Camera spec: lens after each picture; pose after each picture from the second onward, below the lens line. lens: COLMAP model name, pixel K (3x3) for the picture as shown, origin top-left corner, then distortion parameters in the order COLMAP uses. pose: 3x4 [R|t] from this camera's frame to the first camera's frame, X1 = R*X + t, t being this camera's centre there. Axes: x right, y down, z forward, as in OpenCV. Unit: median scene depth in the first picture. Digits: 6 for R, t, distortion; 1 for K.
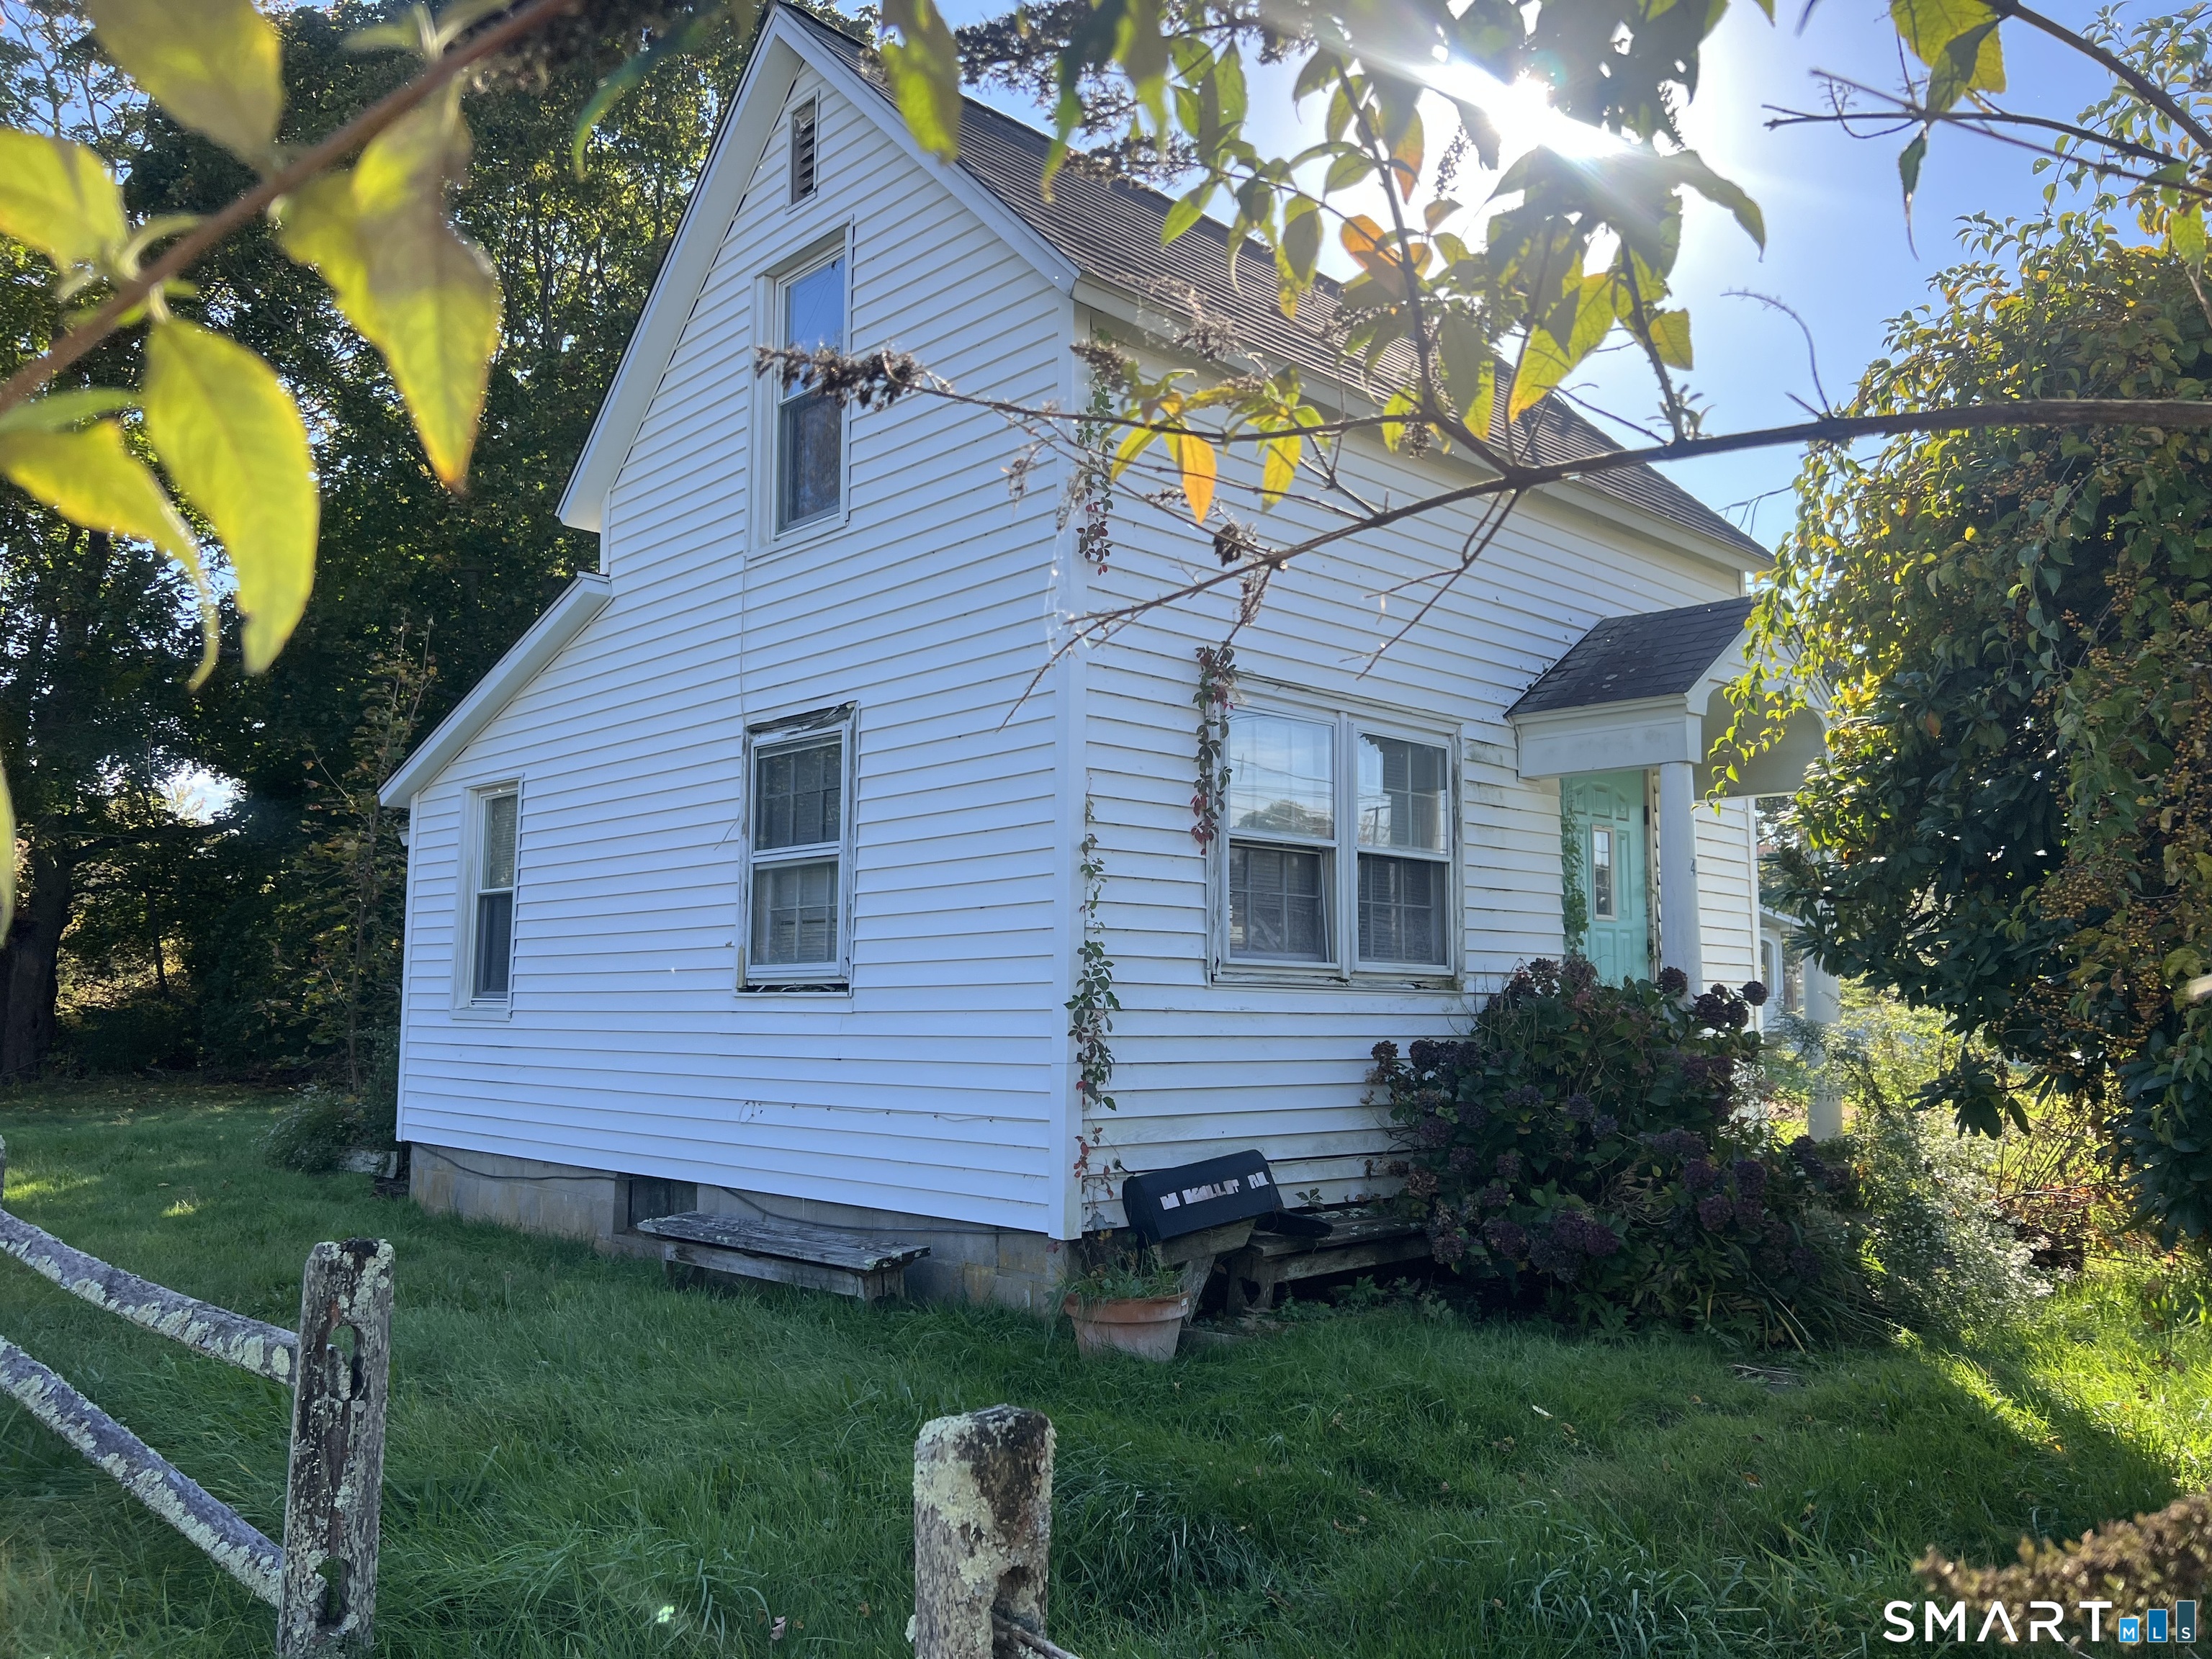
lens RADIAL K [[1667.1, 0, 1107.5], [0, 1667.1, 820.8], [0, 0, 1]] dist [0.008799, 0.001632]
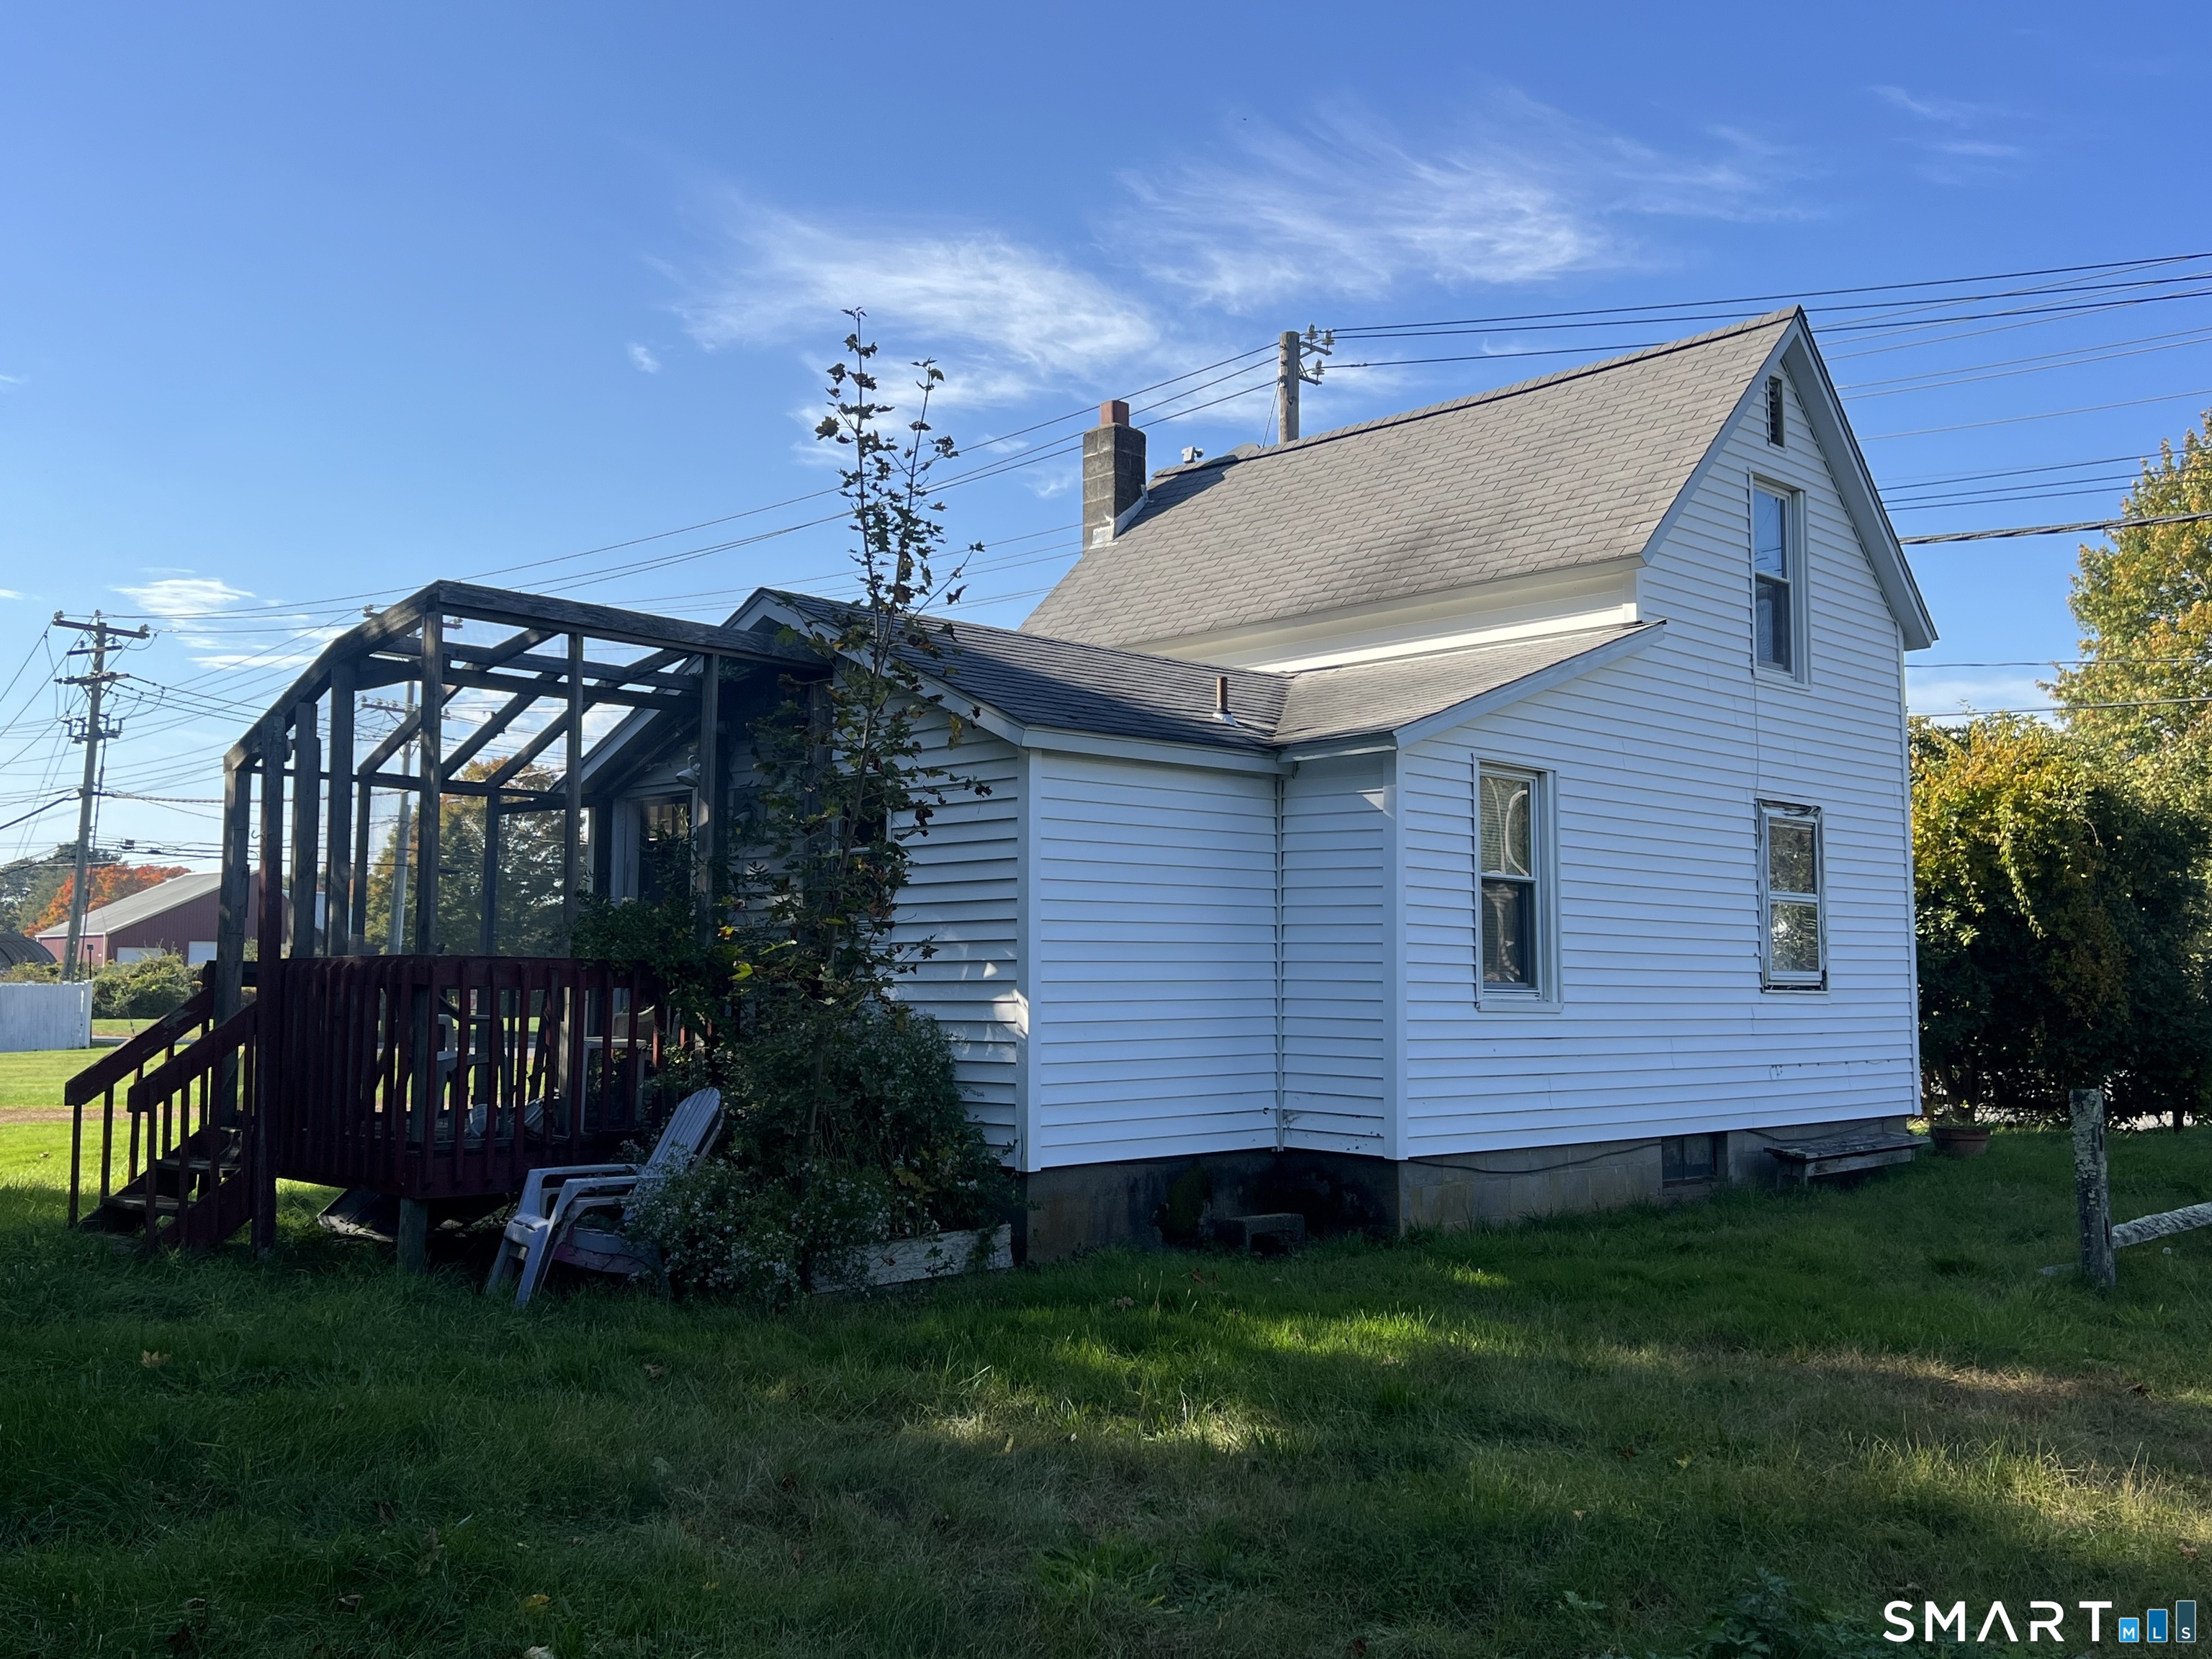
lens RADIAL K [[1989.1, 0, 1107.0], [0, 1989.1, 832.0], [0, 0, 1]] dist [-0.009245, -0.002950]
pose [[0.008585, 0.071845, 0.997379, -1.883409], [-0.123382, 0.989870, -0.070243, 0.155087], [-0.992322, -0.122455, 0.017362, 1.515759]]
